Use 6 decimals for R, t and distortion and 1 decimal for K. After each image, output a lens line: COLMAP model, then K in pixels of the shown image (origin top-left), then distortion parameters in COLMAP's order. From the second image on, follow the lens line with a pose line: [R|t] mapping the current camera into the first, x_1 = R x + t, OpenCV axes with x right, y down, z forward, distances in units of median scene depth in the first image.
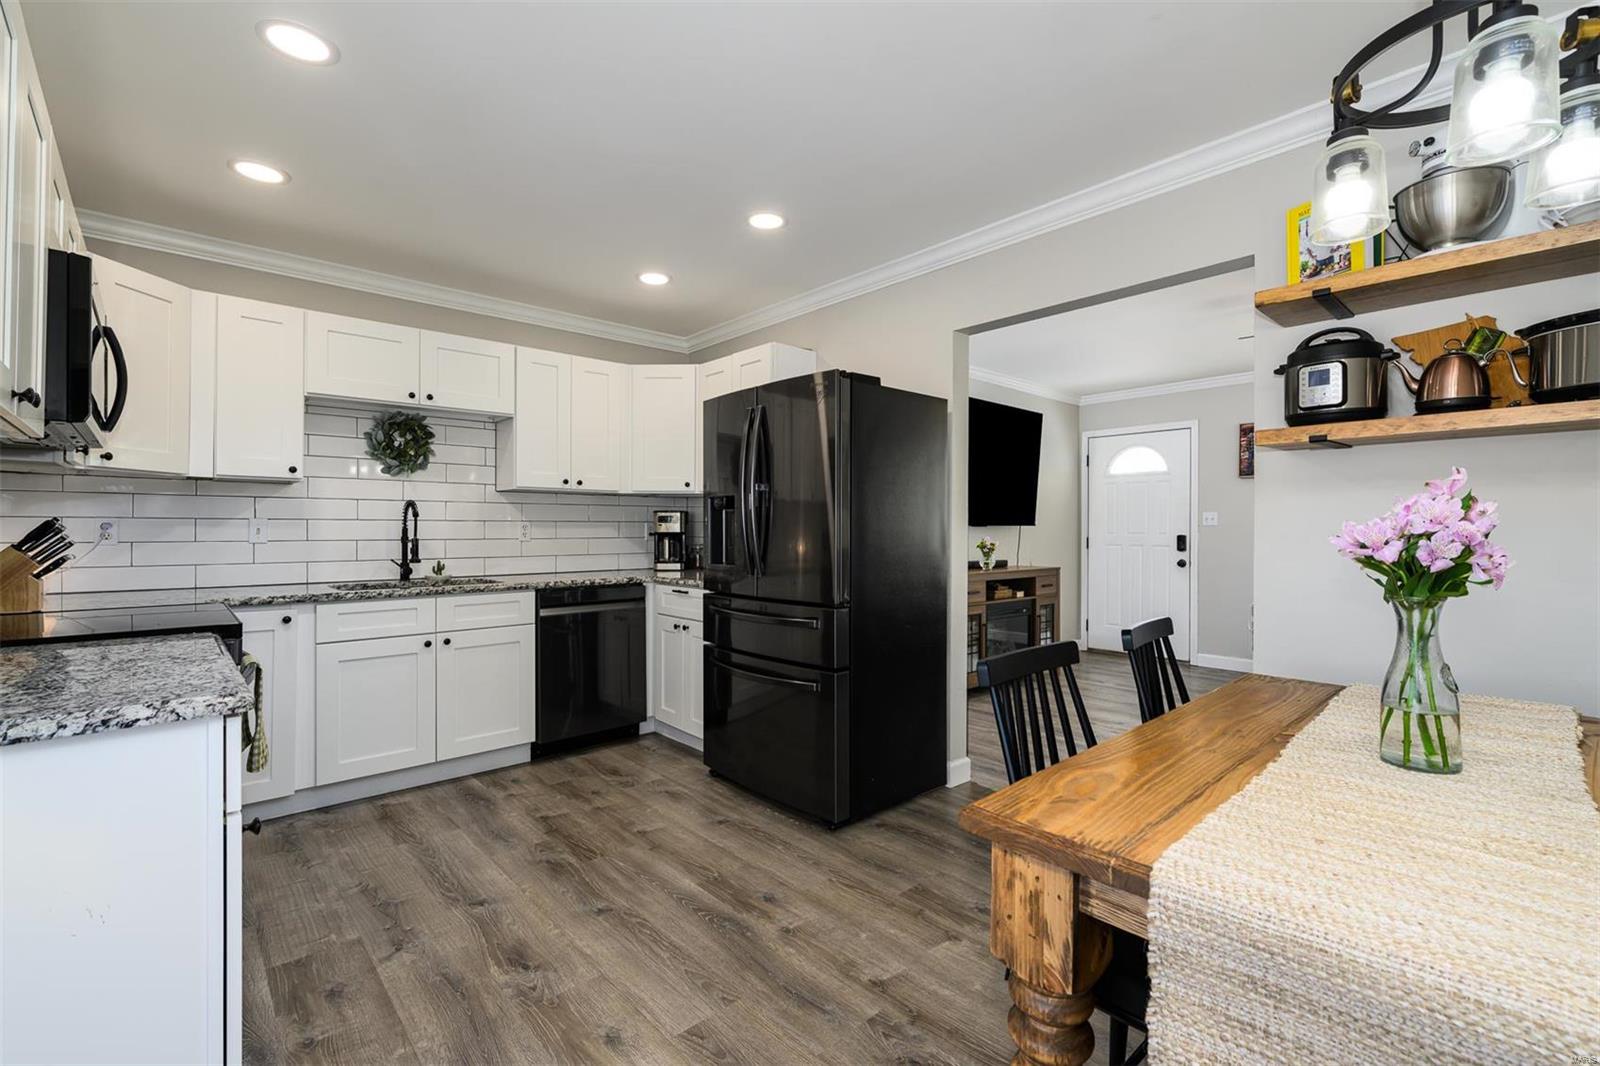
lens RADIAL K [[705.5, 0, 830.8], [0, 705.5, 536.0], [0, 0, 1]] dist [0.000738, -0.000030]
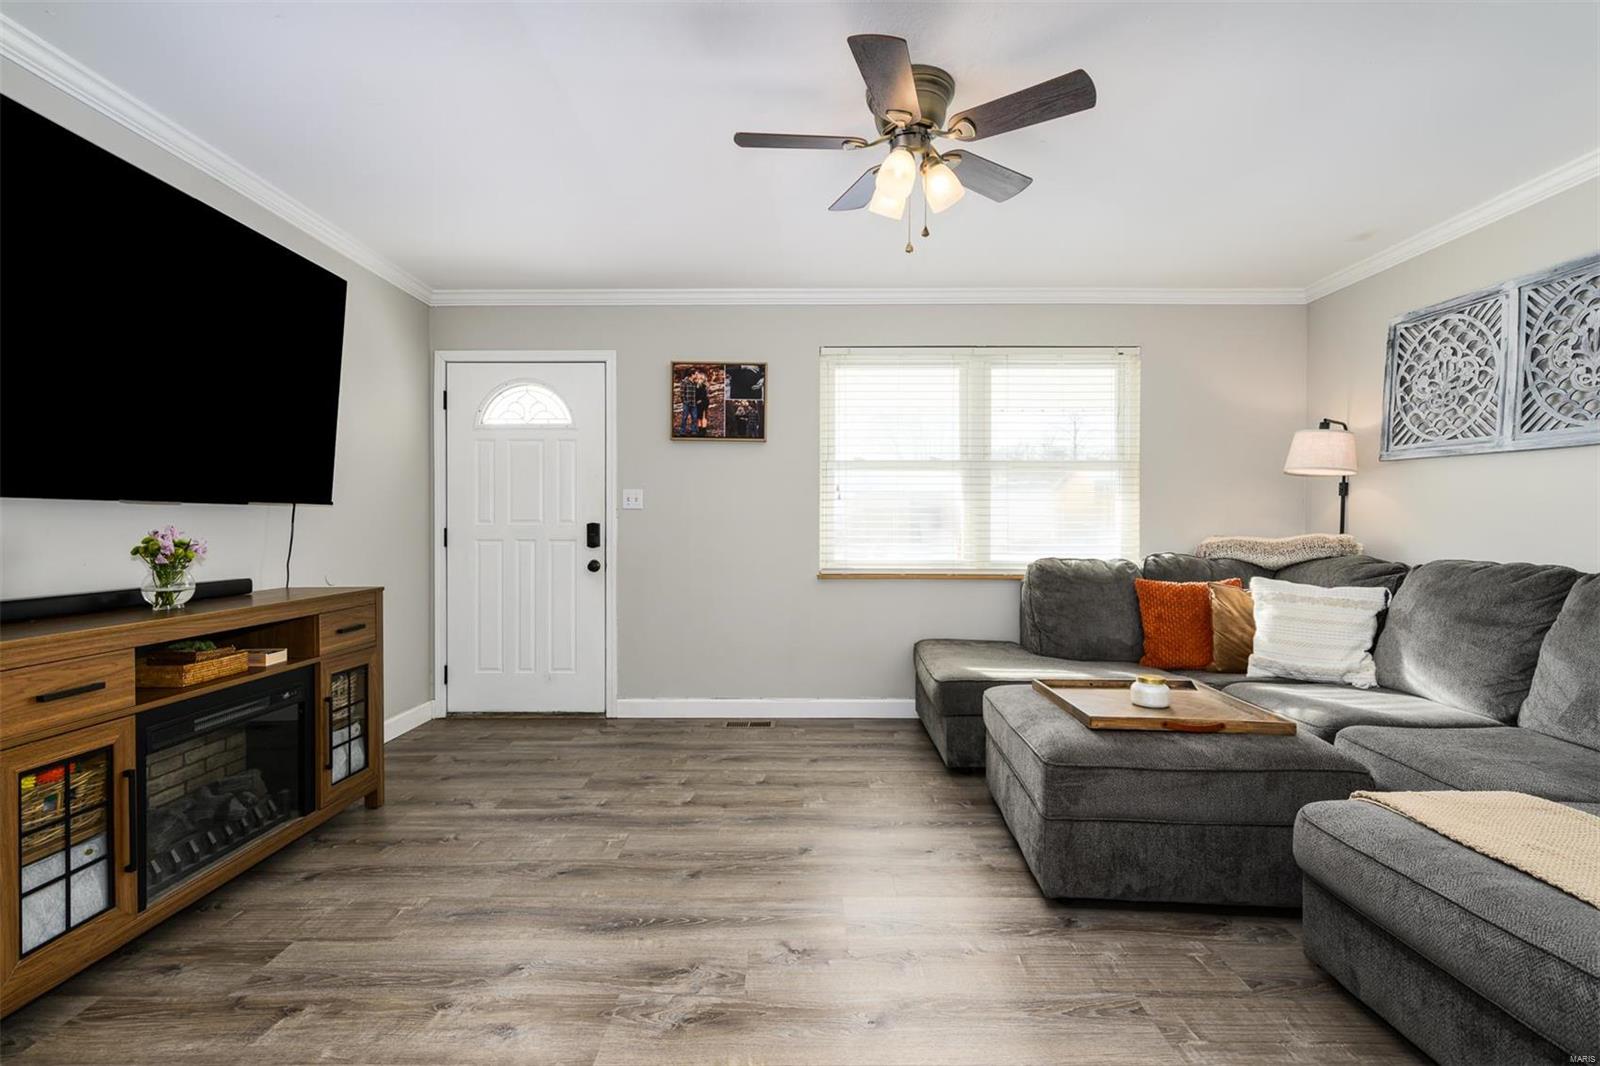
lens RADIAL K [[706.6, 0, 794.8], [0, 706.6, 531.5], [0, 0, 1]] dist [-0.000577, -0.000237]
pose [[0.700225, -0.006733, 0.713891, 0.169631], [0.000462, 0.999960, 0.008978, 0.000816], [-0.713922, -0.005957, 0.700200, 0.434361]]
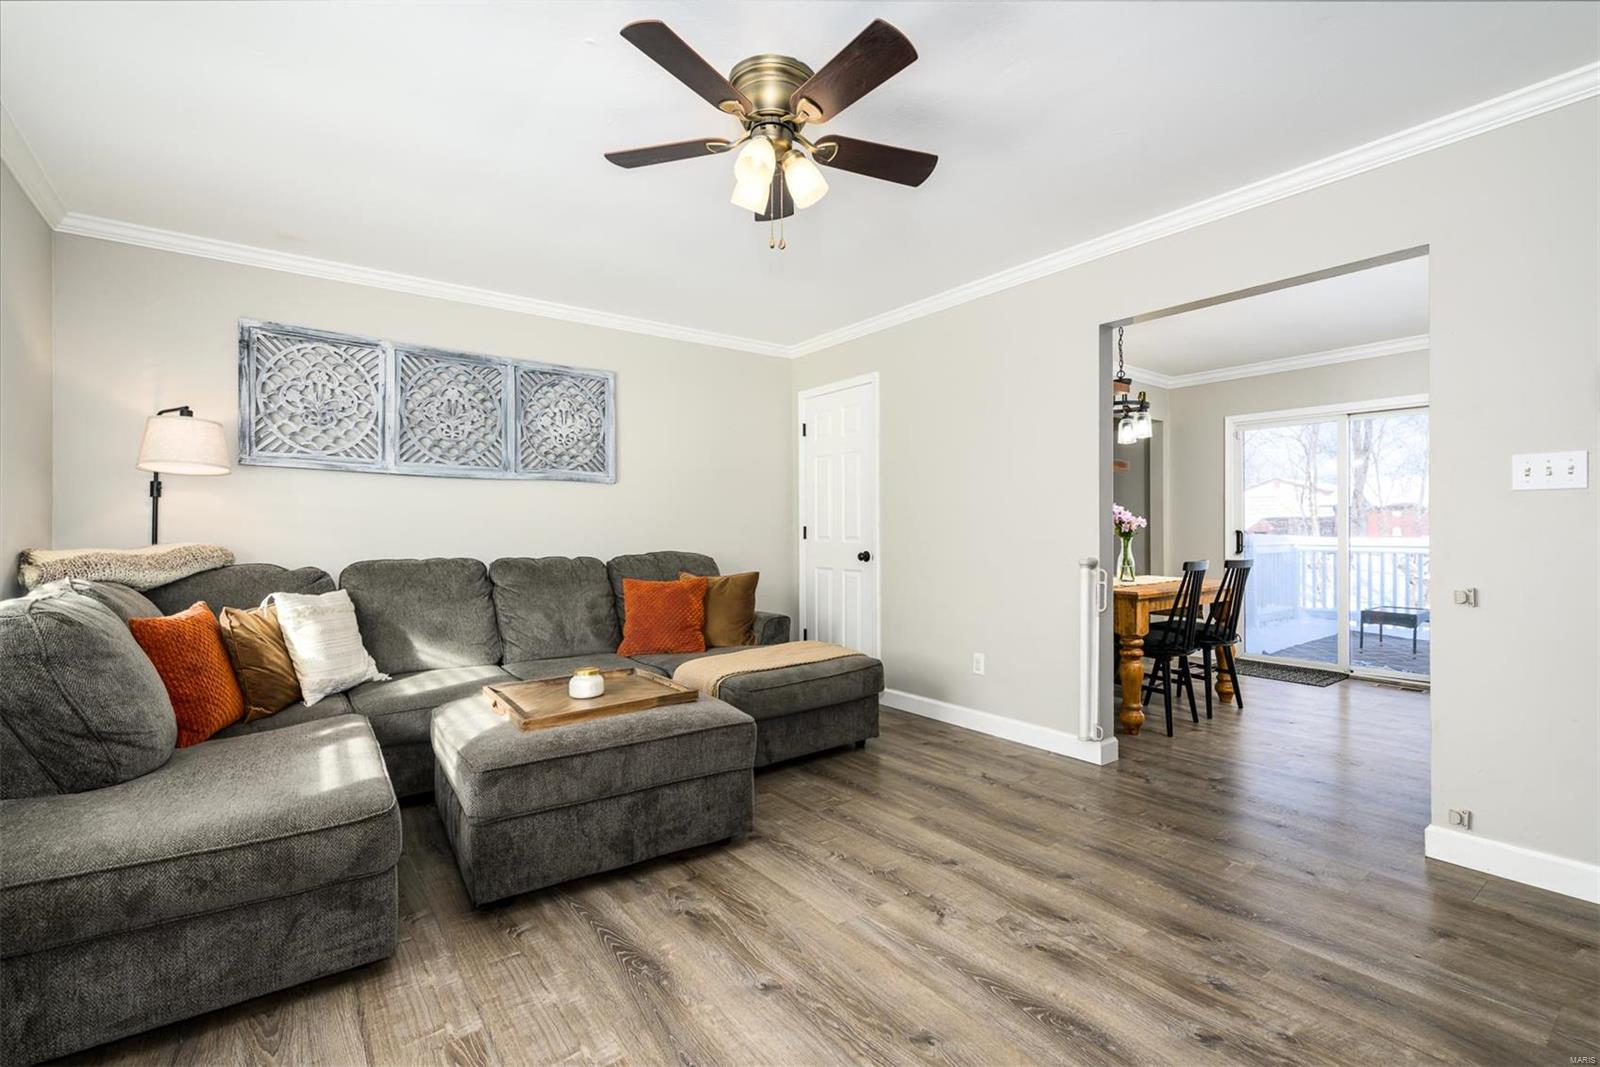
lens RADIAL K [[724.3, 0, 805.4], [0, 724.3, 530.2], [0, 0, 1]] dist [0.012822, -0.000143]
pose [[-0.993042, 0.001304, 0.117754, 0.418466], [0.002060, 0.999978, 0.006304, -0.002535], [-0.117744, 0.006503, -0.993023, 1.023062]]
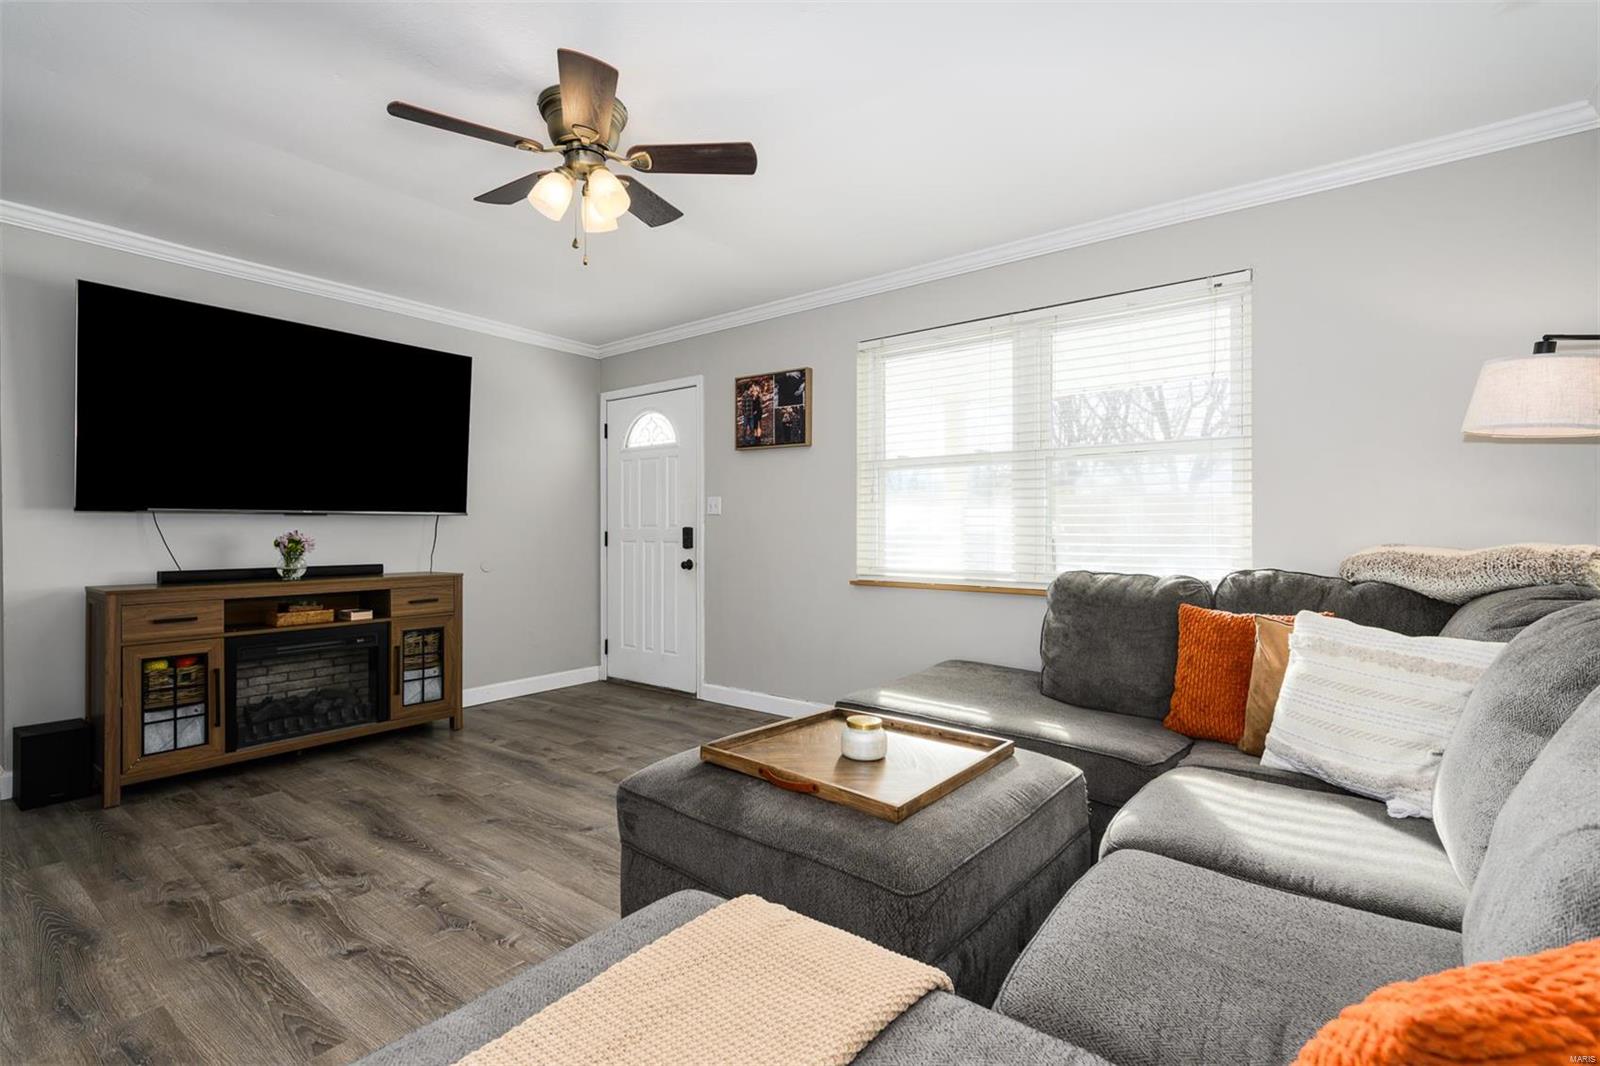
lens RADIAL K [[699.5, 0, 800.0], [0, 699.5, 533.0], [0, 0, 1]] dist [0.000275, 0.000107]
pose [[0.986684, -0.002569, 0.162630, 0.531931], [0.001801, 0.999987, 0.004873, 0.001494], [-0.162640, -0.004515, 0.986675, 0.258216]]
